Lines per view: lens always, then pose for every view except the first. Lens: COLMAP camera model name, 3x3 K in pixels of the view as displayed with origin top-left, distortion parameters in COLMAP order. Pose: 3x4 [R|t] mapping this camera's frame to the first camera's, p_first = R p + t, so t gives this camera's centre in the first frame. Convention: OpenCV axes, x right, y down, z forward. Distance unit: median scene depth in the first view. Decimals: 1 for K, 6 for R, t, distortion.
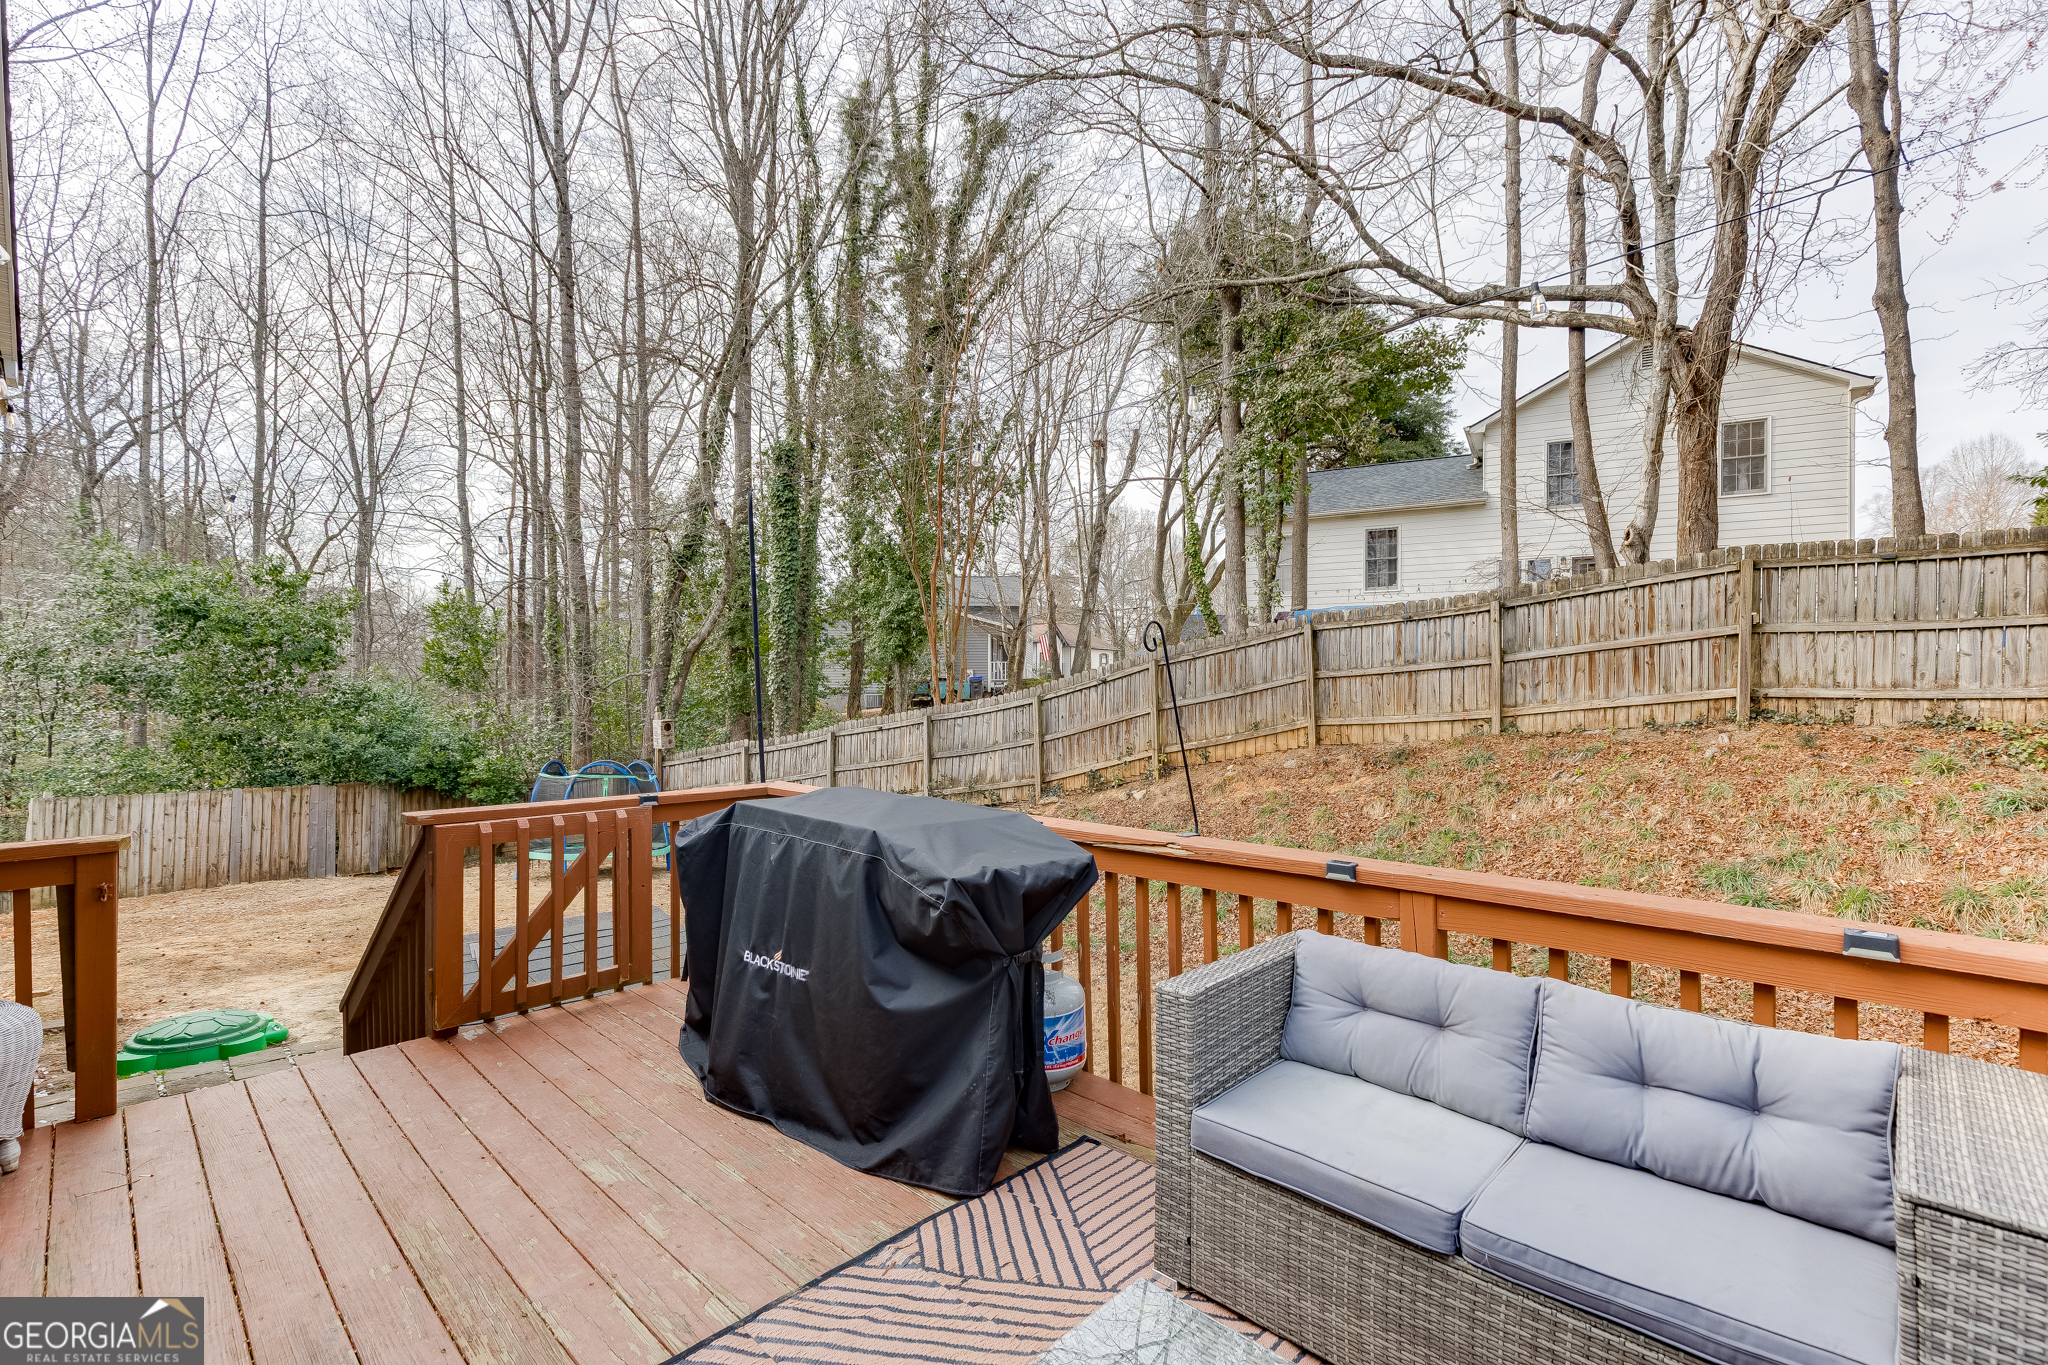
lens RADIAL K [[914.3, 0, 1040.6], [0, 914.3, 687.5], [0, 0, 1]] dist [0.000537, -0.000607]
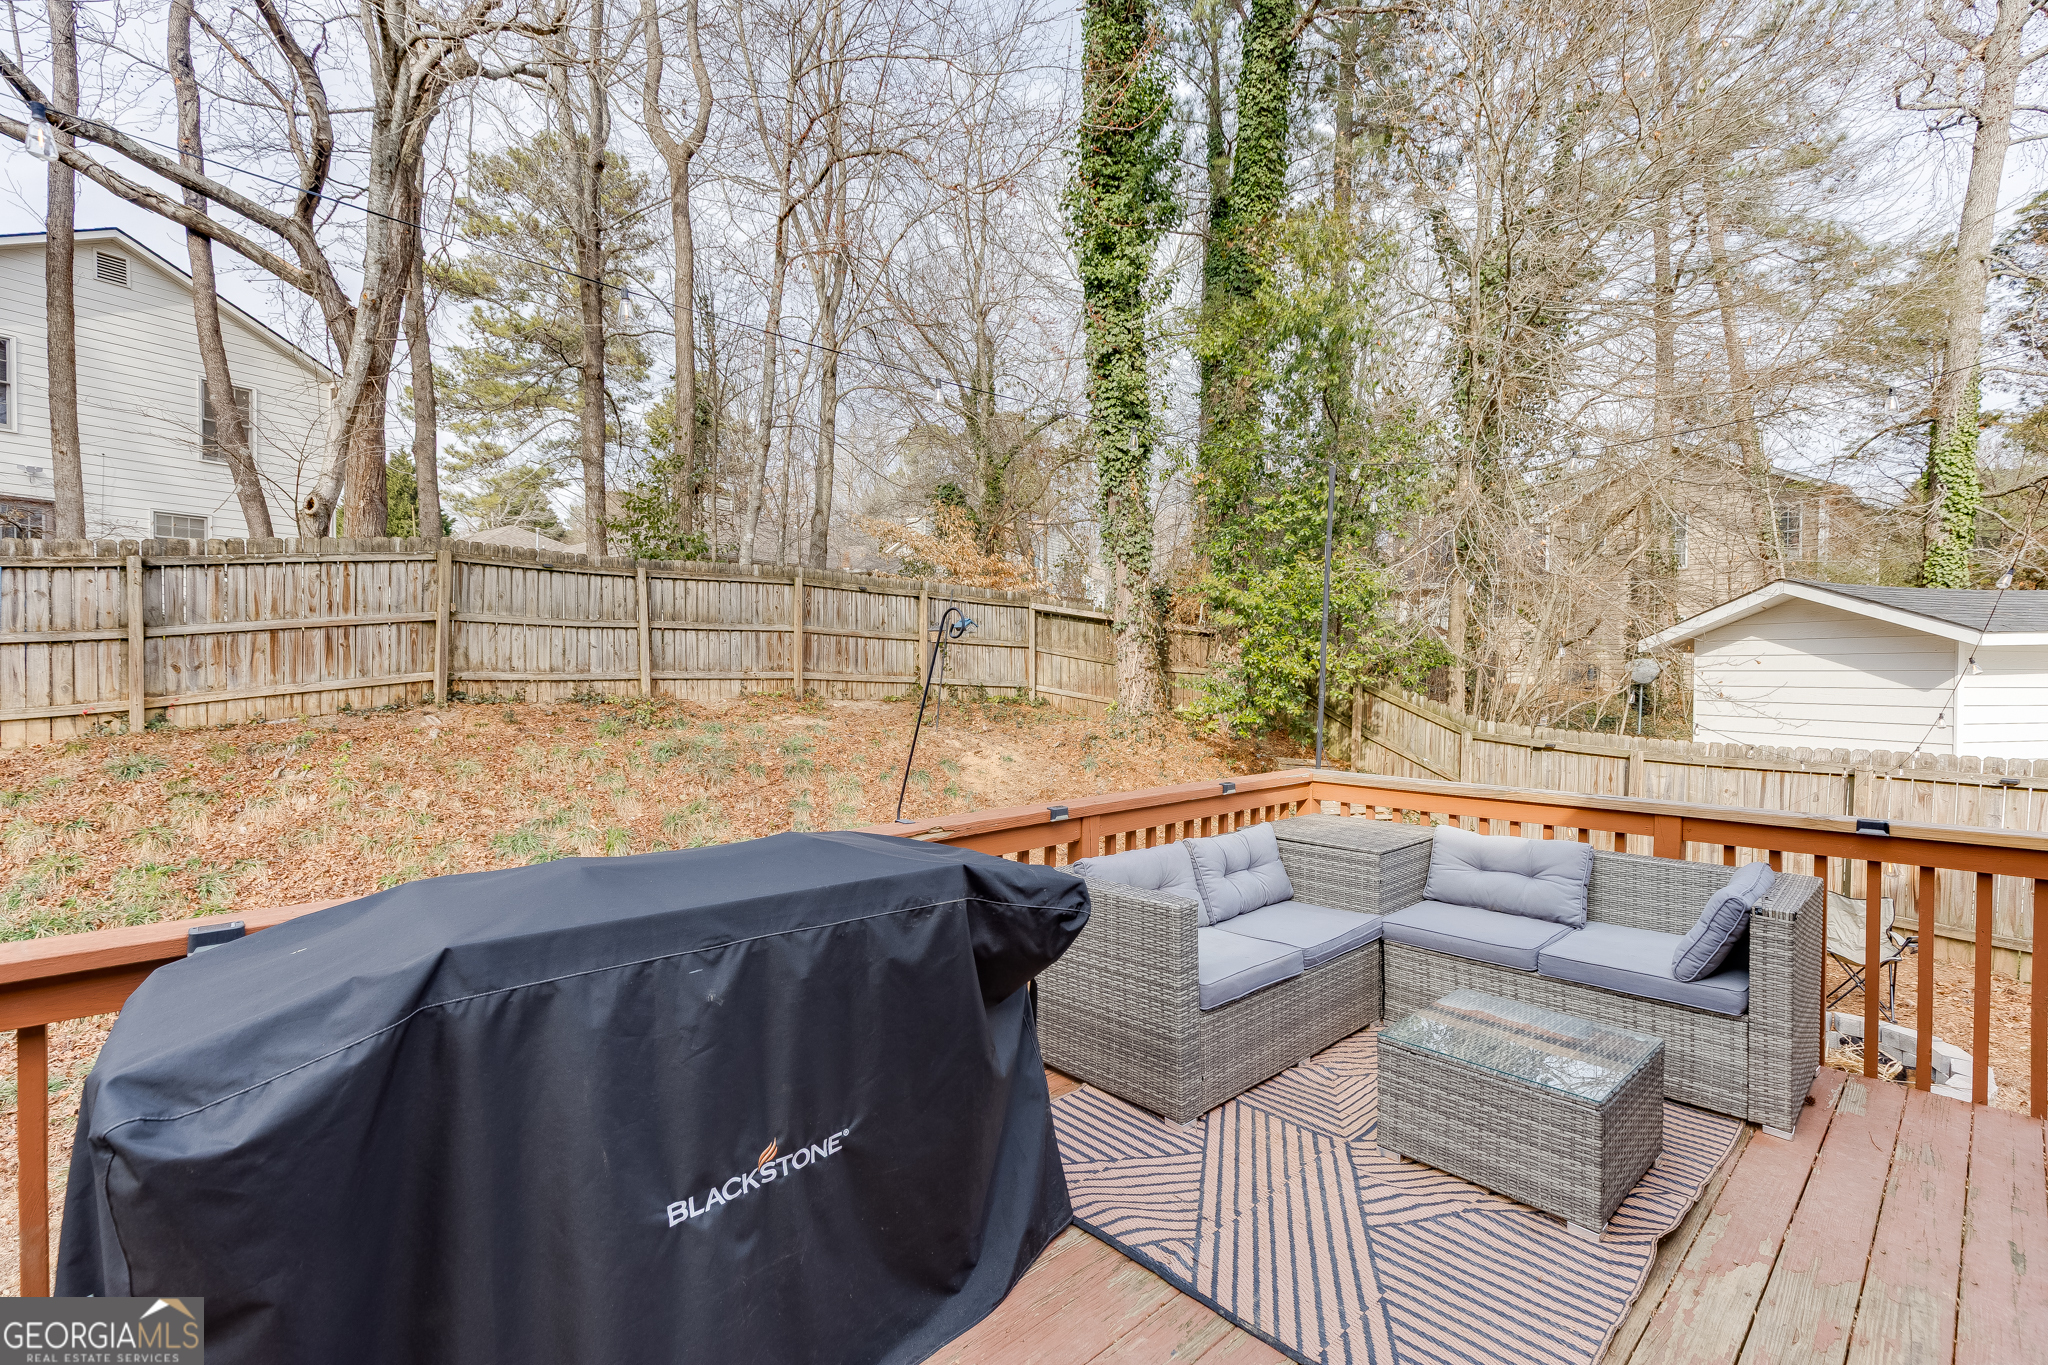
lens RADIAL K [[914.3, 0, 1040.6], [0, 914.3, 687.5], [0, 0, 1]] dist [0.000537, -0.000607]
pose [[0.060926, -0.016312, 0.998009, -0.243344], [-0.001862, 0.999863, 0.016456, 0.000131], [-0.998141, -0.002861, 0.060887, 0.235837]]
